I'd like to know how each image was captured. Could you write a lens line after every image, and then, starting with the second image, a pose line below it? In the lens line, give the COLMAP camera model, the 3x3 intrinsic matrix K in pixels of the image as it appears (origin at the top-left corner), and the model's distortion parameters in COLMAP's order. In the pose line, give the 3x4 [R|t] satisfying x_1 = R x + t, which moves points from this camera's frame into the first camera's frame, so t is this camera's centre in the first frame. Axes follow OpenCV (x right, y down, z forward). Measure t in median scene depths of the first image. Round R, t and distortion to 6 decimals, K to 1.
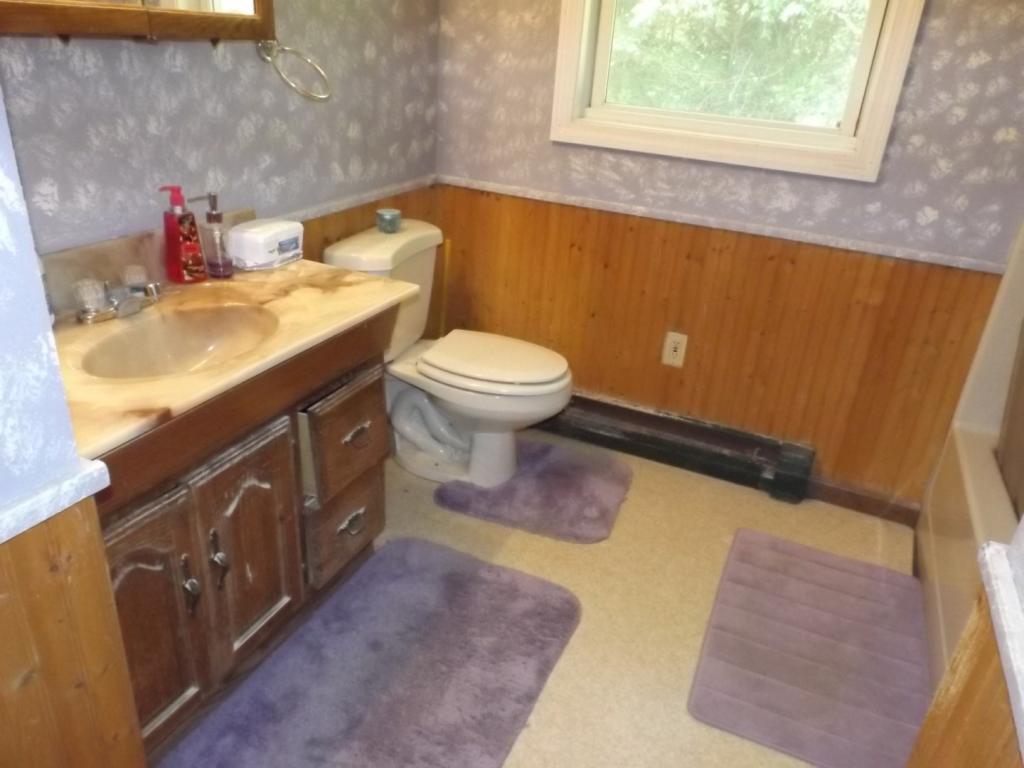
lens RADIAL K [[745.4, 0, 512.0], [0, 745.4, 384.0], [0, 0, 1]] dist [0.029957, -0.037860]
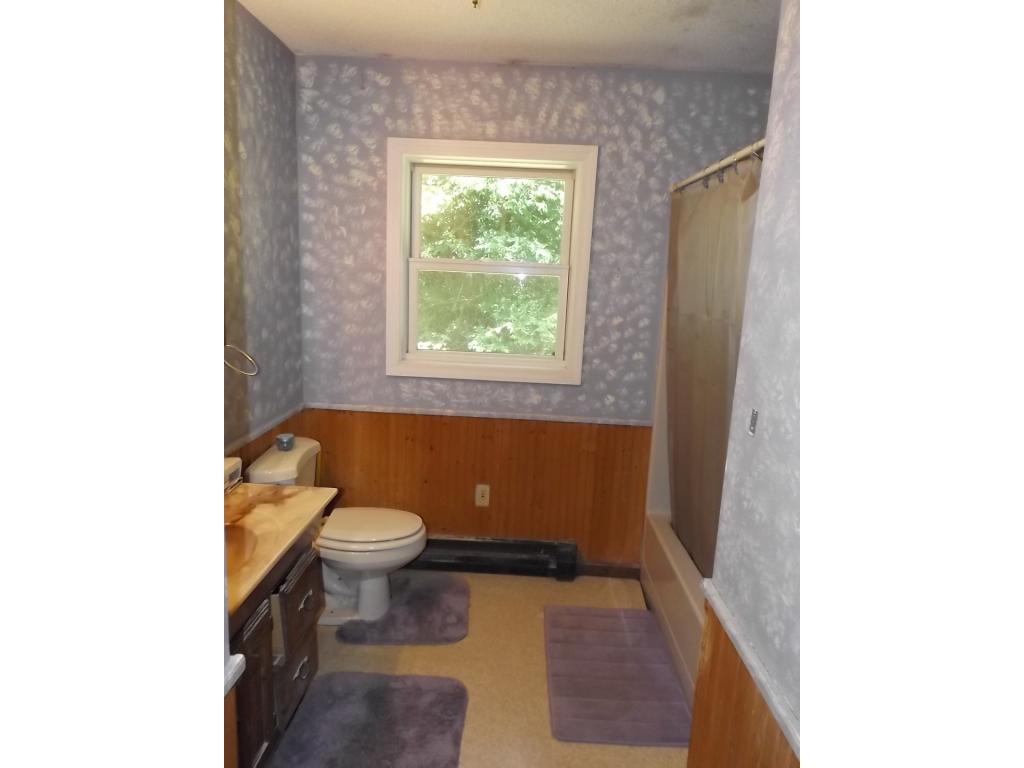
lens RADIAL K [[549.0, 0, 512.0], [0, 549.0, 384.0], [0, 0, 1]] dist [0.005520, 0.000374]
pose [[0.927228, -0.099894, 0.360929, -0.127300], [0.180638, 0.963541, -0.197381, -0.037869], [-0.328052, 0.248214, 0.911467, -0.129258]]
